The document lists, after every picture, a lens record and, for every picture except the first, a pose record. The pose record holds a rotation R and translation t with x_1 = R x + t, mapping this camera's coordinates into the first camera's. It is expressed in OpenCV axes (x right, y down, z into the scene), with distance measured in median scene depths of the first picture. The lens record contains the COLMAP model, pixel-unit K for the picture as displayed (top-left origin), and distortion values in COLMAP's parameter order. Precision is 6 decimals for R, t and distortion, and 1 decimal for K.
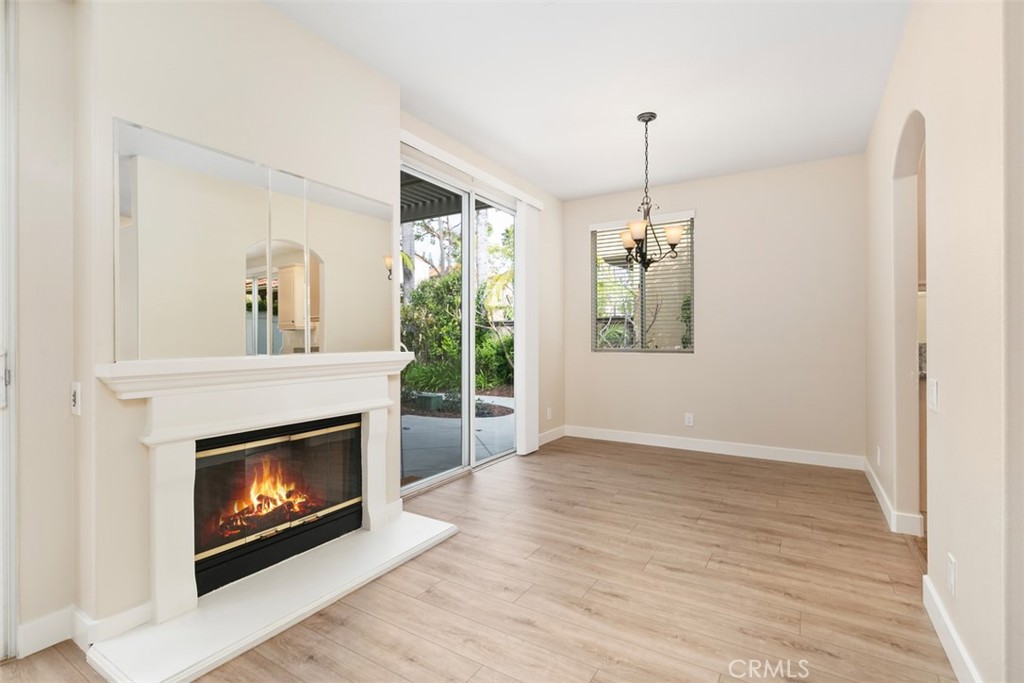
lens RADIAL K [[479.8, 0, 507.4], [0, 479.8, 340.1], [0, 0, 1]] dist [-0.002115, 0.000005]
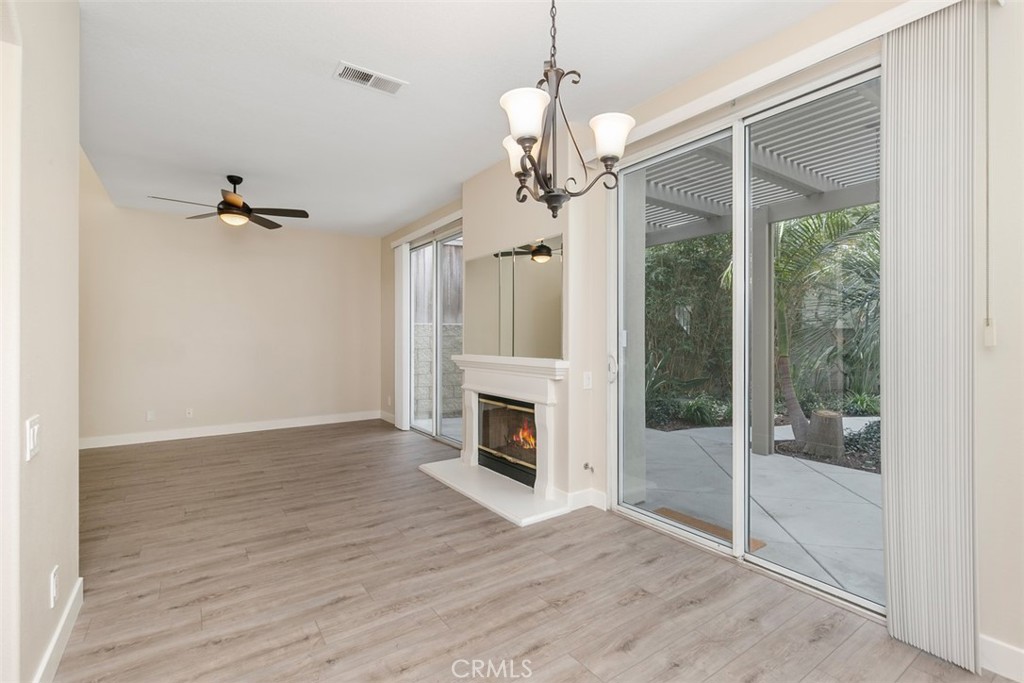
lens RADIAL K [[465.2, 0, 509.9], [0, 465.2, 336.1], [0, 0, 1]] dist [0.000969, -0.000084]
pose [[-0.395807, 0.000748, -0.918334, 0.623221], [0.000234, 1.000000, 0.000714, -0.025700], [0.918334, 0.000068, -0.395807, 0.985385]]
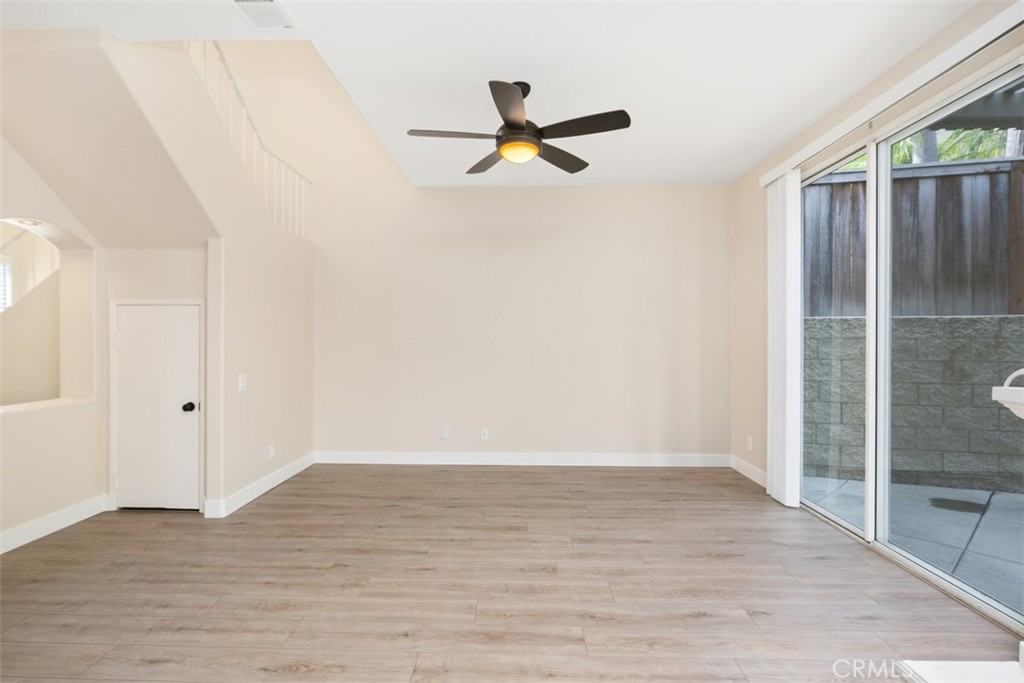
lens RADIAL K [[479.8, 0, 507.4], [0, 479.8, 340.1], [0, 0, 1]] dist [-0.002115, 0.000005]
pose [[-0.864570, 0.002020, -0.502509, 0.248730], [-0.000124, 0.999991, 0.004232, -0.023380], [0.502513, 0.003721, -0.864562, 0.567918]]
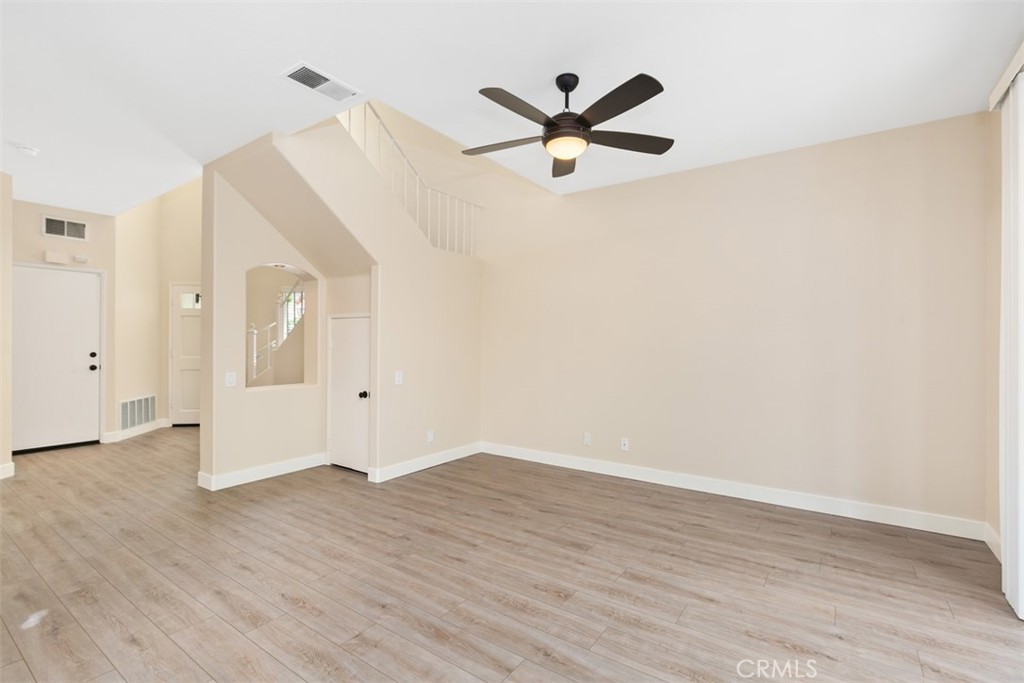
lens RADIAL K [[472.7, 0, 505.1], [0, 472.7, 341.3], [0, 0, 1]] dist [-0.003454, -0.000108]
pose [[-0.998127, -0.002572, 0.061121, -0.082970], [-0.002589, 0.999997, -0.000195, -0.026026], [-0.061121, -0.000353, -0.998130, 0.628881]]
